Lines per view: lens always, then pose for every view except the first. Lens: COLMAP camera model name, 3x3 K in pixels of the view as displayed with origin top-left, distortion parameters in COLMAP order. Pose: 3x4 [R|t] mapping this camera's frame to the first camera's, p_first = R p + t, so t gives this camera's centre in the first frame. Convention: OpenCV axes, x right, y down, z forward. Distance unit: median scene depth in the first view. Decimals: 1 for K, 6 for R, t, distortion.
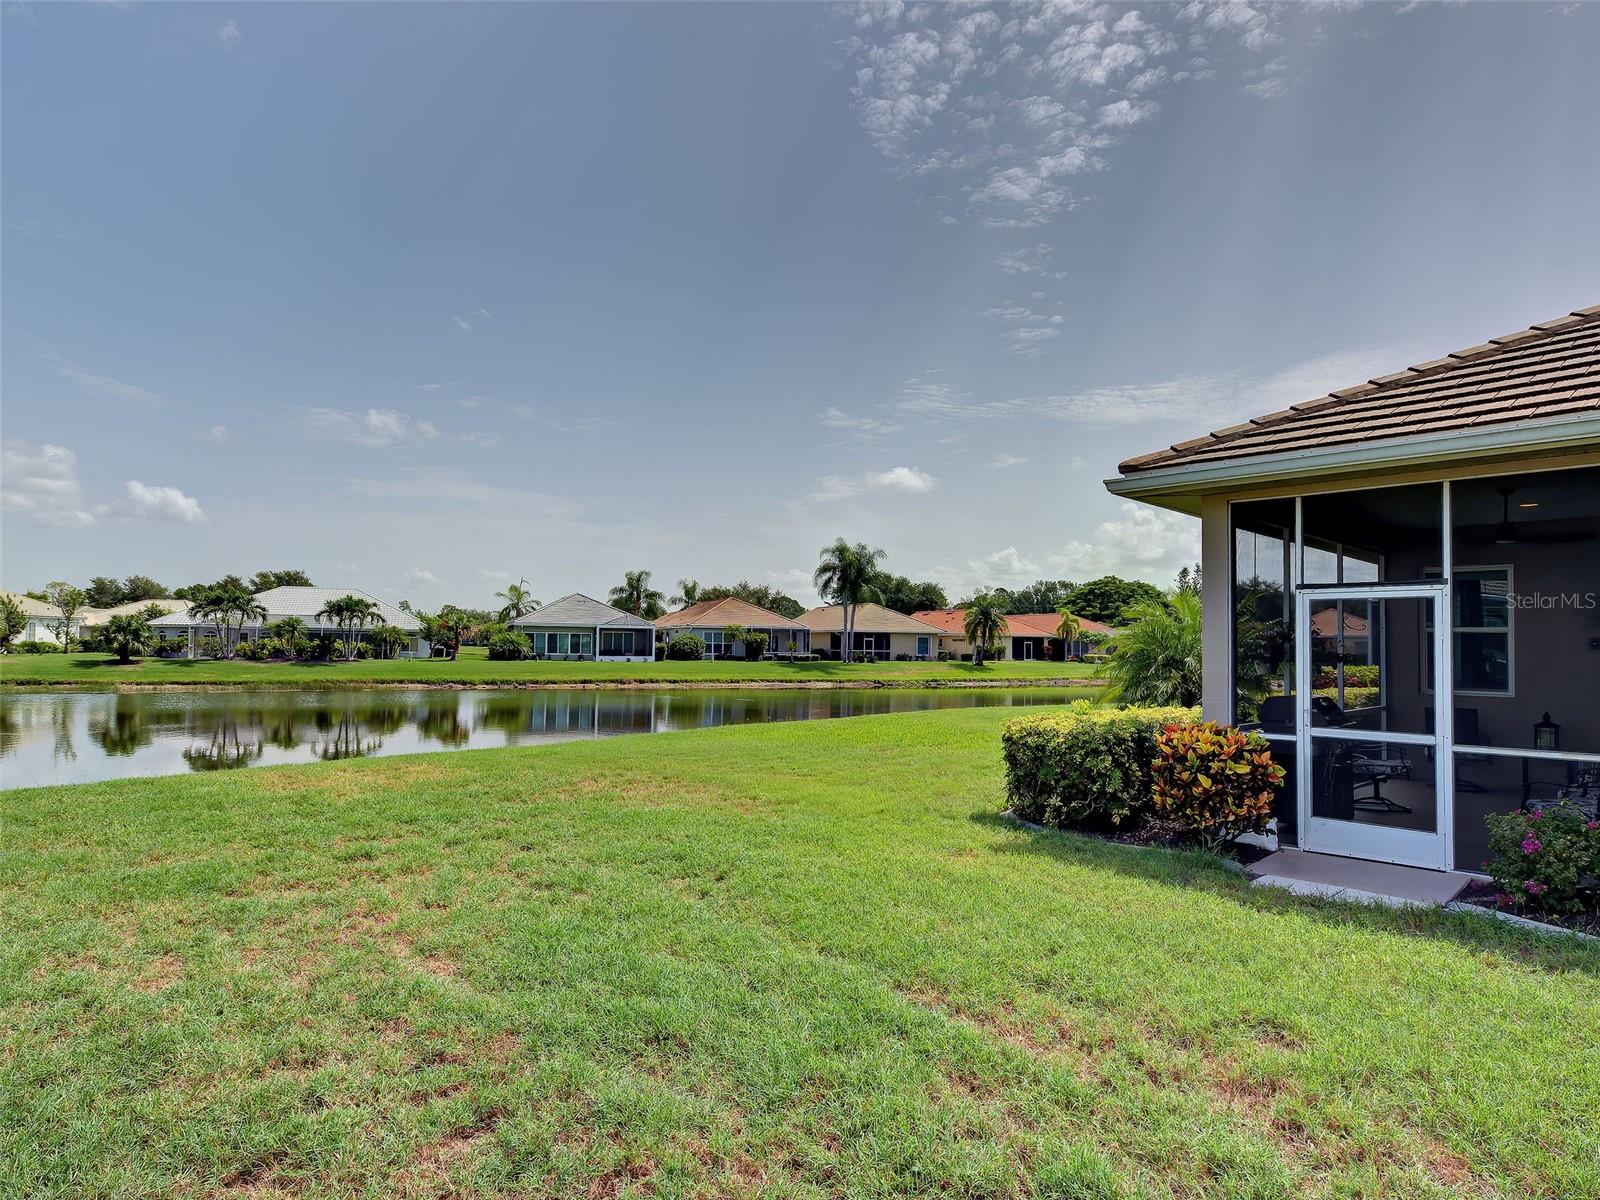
lens RADIAL K [[877.4, 0, 773.6], [0, 877.4, 629.1], [0, 0, 1]] dist [0.003561, -0.000041]
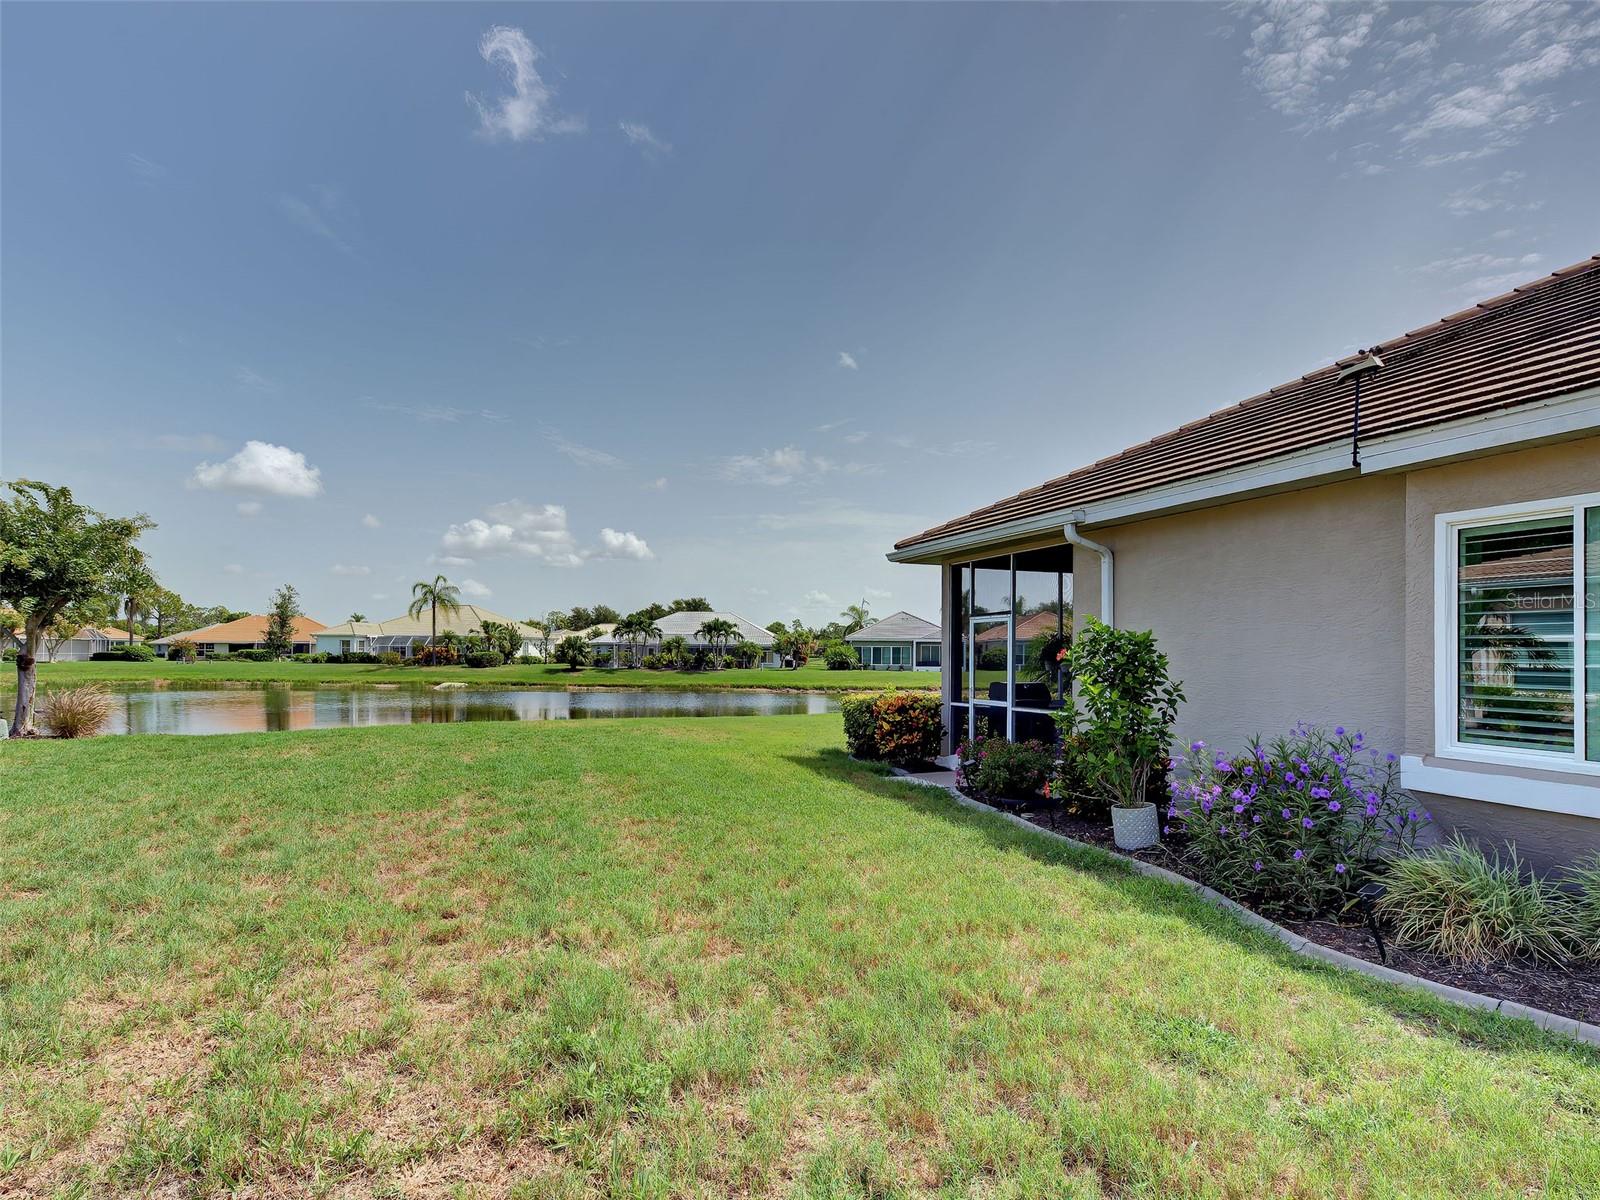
lens RADIAL K [[862.6, 0, 803.2], [0, 862.6, 649.6], [0, 0, 1]] dist [0.000866, -0.002568]
pose [[0.914805, -0.006710, -0.403841, 0.111907], [0.010035, 0.999931, 0.006119, 0.000340], [0.403772, -0.009650, 0.914809, -0.074220]]
